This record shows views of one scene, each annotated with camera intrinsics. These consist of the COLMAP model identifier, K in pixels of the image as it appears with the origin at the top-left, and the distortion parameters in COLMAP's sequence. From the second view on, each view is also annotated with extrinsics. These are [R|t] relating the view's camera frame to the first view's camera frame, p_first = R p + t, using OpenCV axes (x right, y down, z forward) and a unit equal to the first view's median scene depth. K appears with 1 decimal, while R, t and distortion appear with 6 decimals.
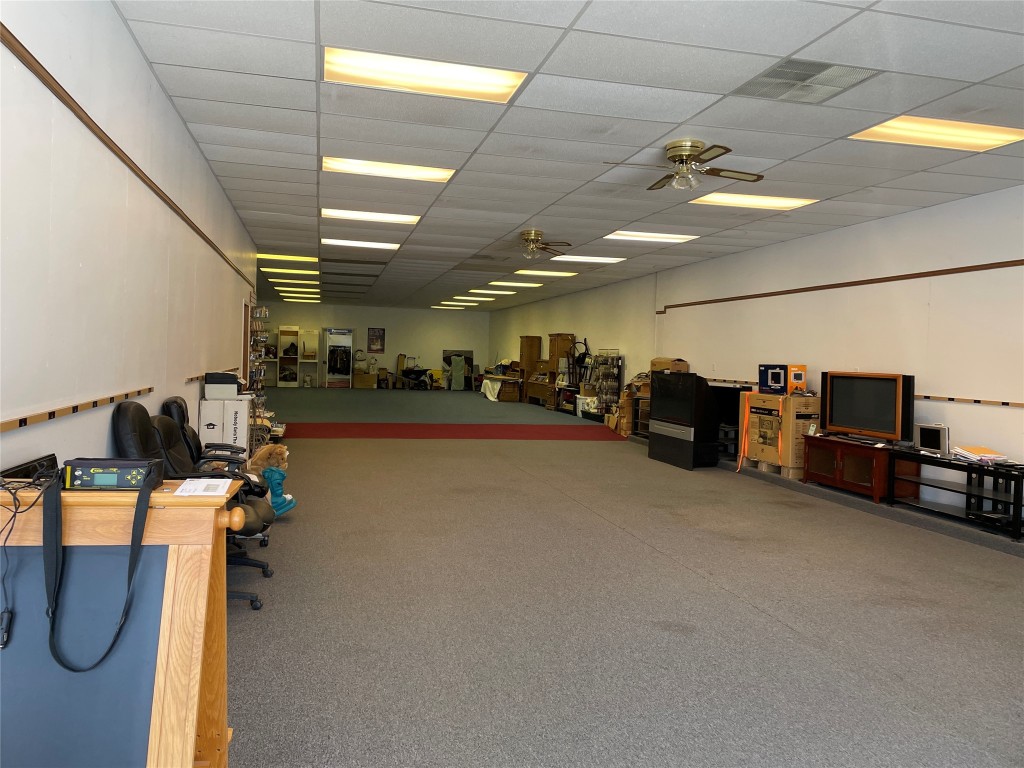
lens RADIAL K [[773.6, 0, 508.7], [0, 773.6, 384.4], [0, 0, 1]] dist [0.077776, -0.089159]
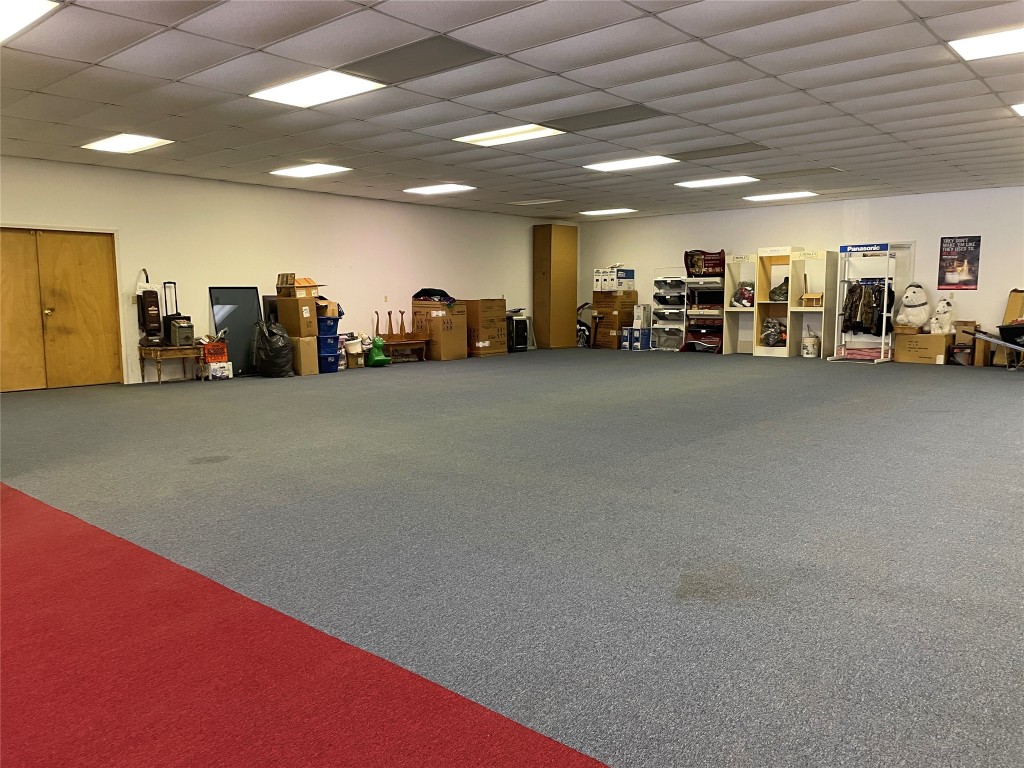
lens RADIAL K [[773.6, 0, 511.1], [0, 773.6, 384.3], [0, 0, 1]] dist [0.077776, -0.089159]
pose [[0.579884, 0.059015, -0.812559, 0.067453], [-0.011165, 0.997855, 0.064505, -0.010768], [0.814623, -0.028333, 0.579299, 0.509127]]
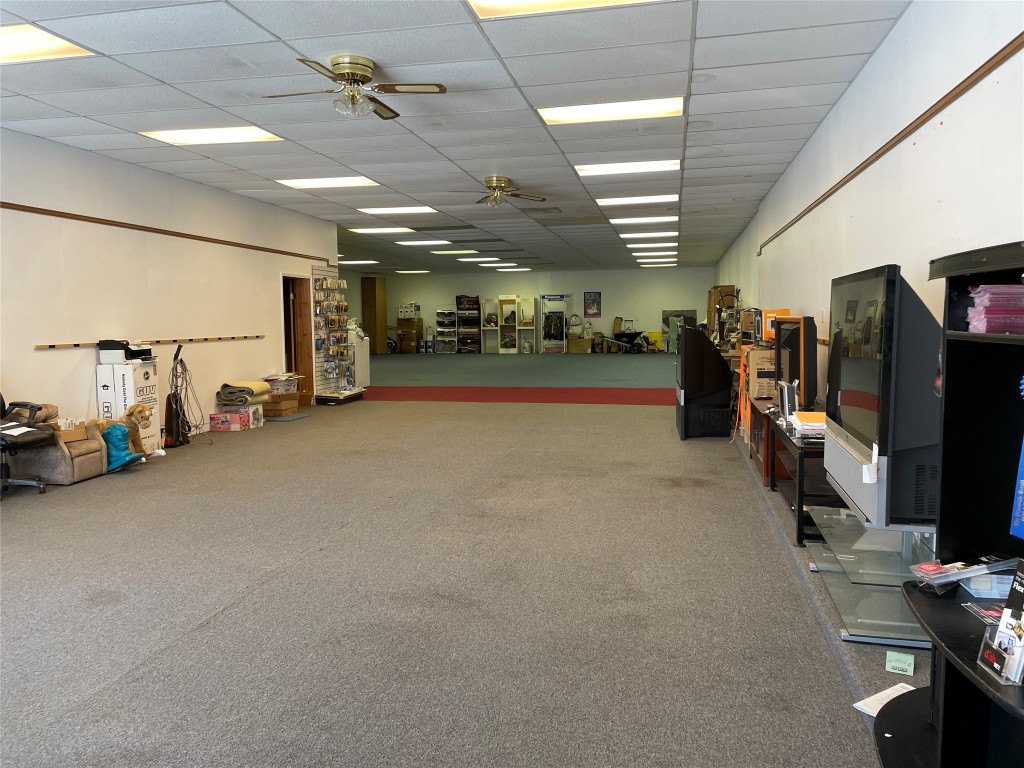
lens RADIAL K [[773.6, 0, 510.6], [0, 773.6, 385.7], [0, 0, 1]] dist [0.077776, -0.089159]
pose [[0.899825, -0.004214, -0.436231, 0.170966], [0.023913, 0.998926, 0.039677, 0.005278], [0.435596, -0.046134, 0.898959, 0.061514]]
